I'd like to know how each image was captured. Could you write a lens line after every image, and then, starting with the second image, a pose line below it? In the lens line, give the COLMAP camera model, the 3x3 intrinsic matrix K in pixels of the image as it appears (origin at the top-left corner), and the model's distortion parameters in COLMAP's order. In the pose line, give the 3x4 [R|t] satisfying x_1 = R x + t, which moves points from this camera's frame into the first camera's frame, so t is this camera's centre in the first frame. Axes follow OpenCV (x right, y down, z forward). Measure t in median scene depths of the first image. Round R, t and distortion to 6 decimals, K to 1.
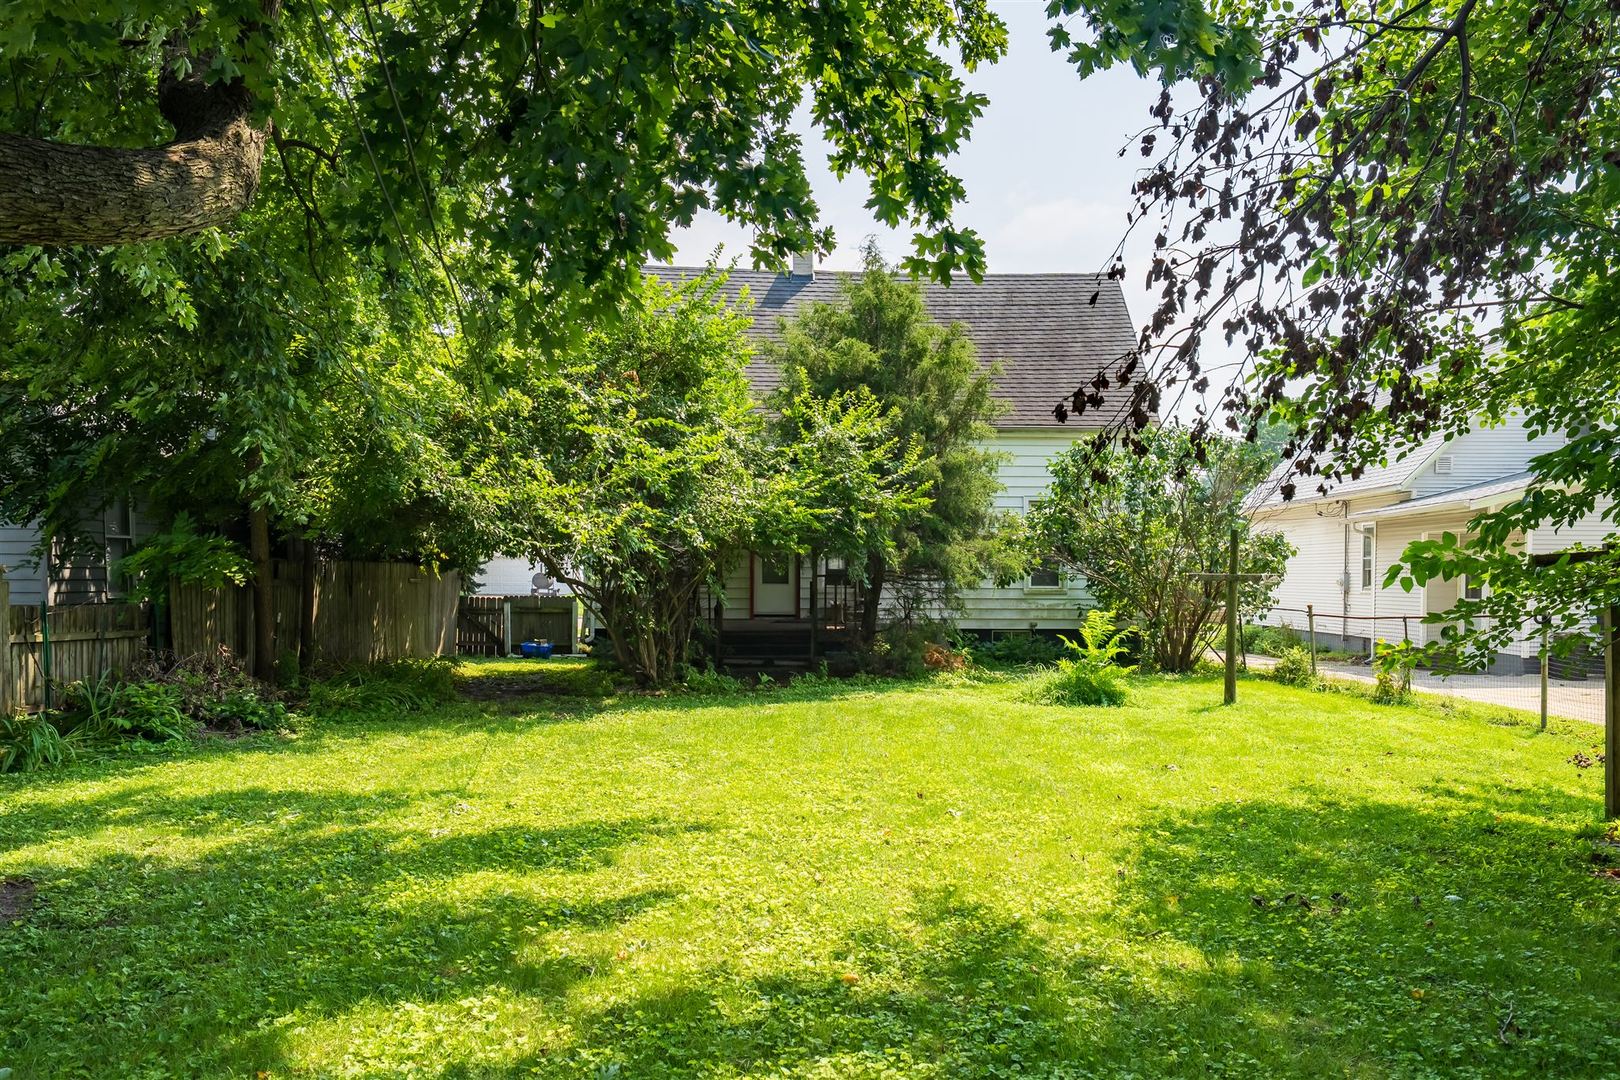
lens RADIAL K [[1095.6, 0, 810.0], [0, 1095.6, 540.0], [0, 0, 1]] dist [0.000379, 0.001548]
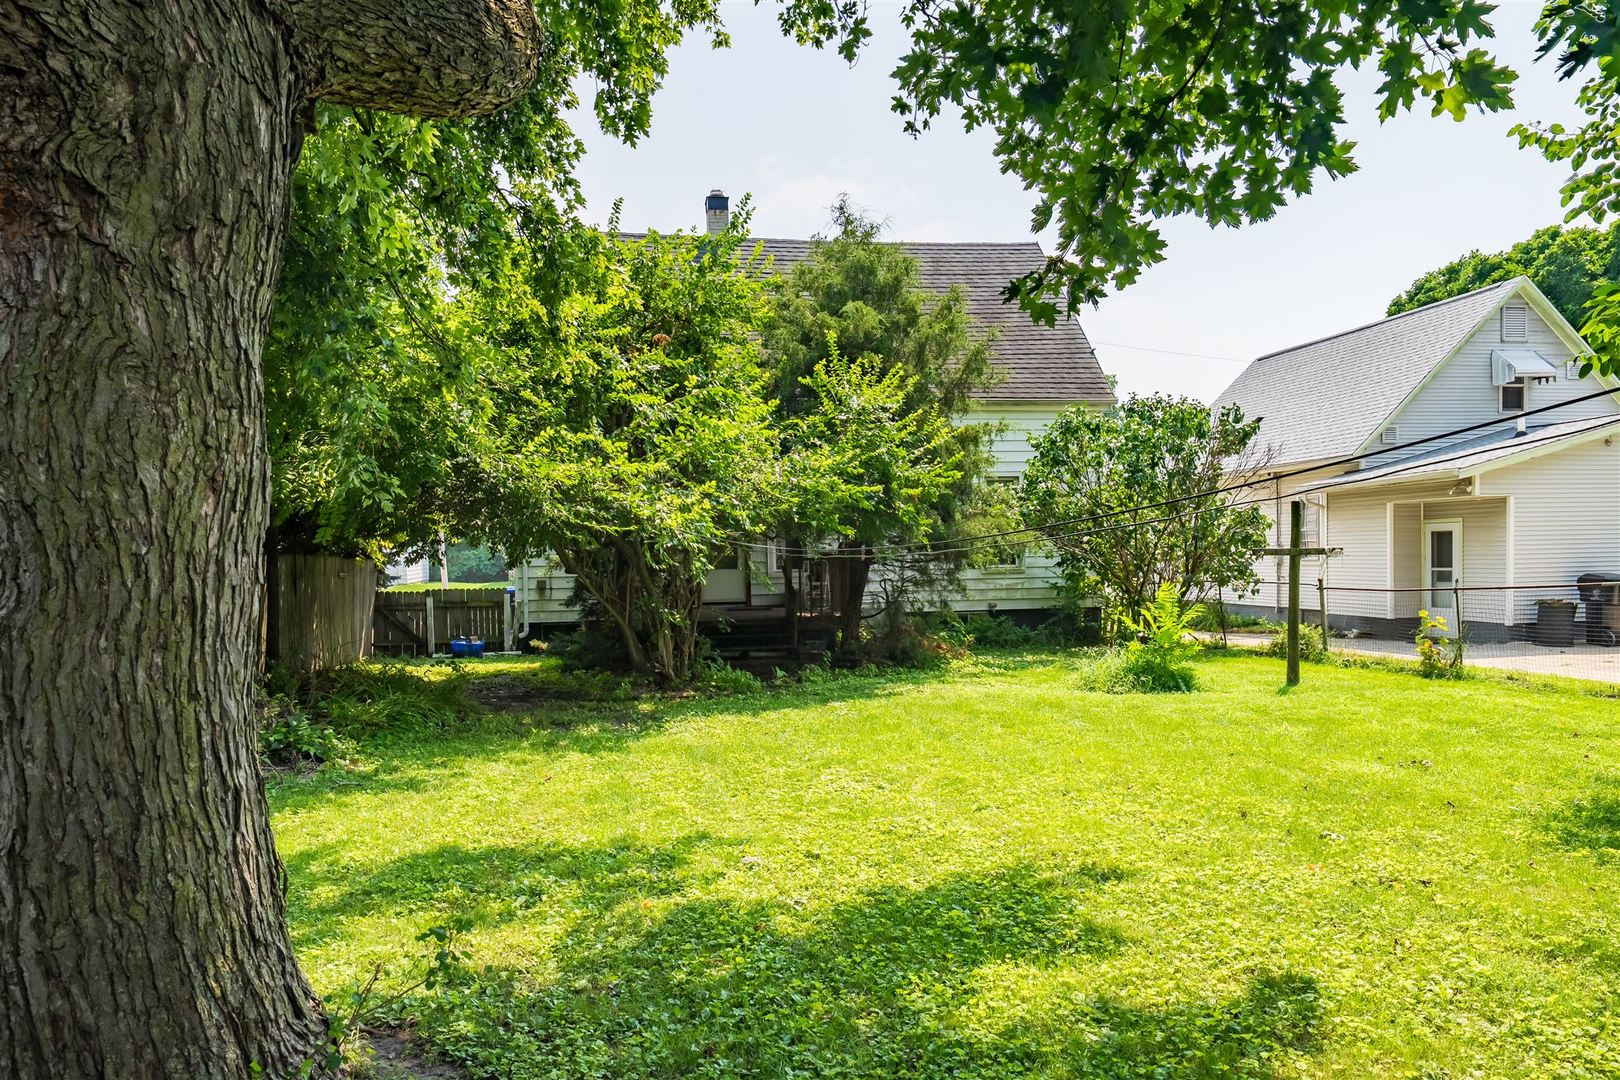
lens RADIAL K [[1126.0, 0, 810.0], [0, 1126.0, 540.0], [0, 0, 1]] dist [0.002766, 0.000540]
pose [[0.992308, -0.019915, 0.122182, -0.141438], [0.017899, 0.999685, 0.017572, -0.000881], [-0.122493, -0.015250, 0.992352, 0.070919]]
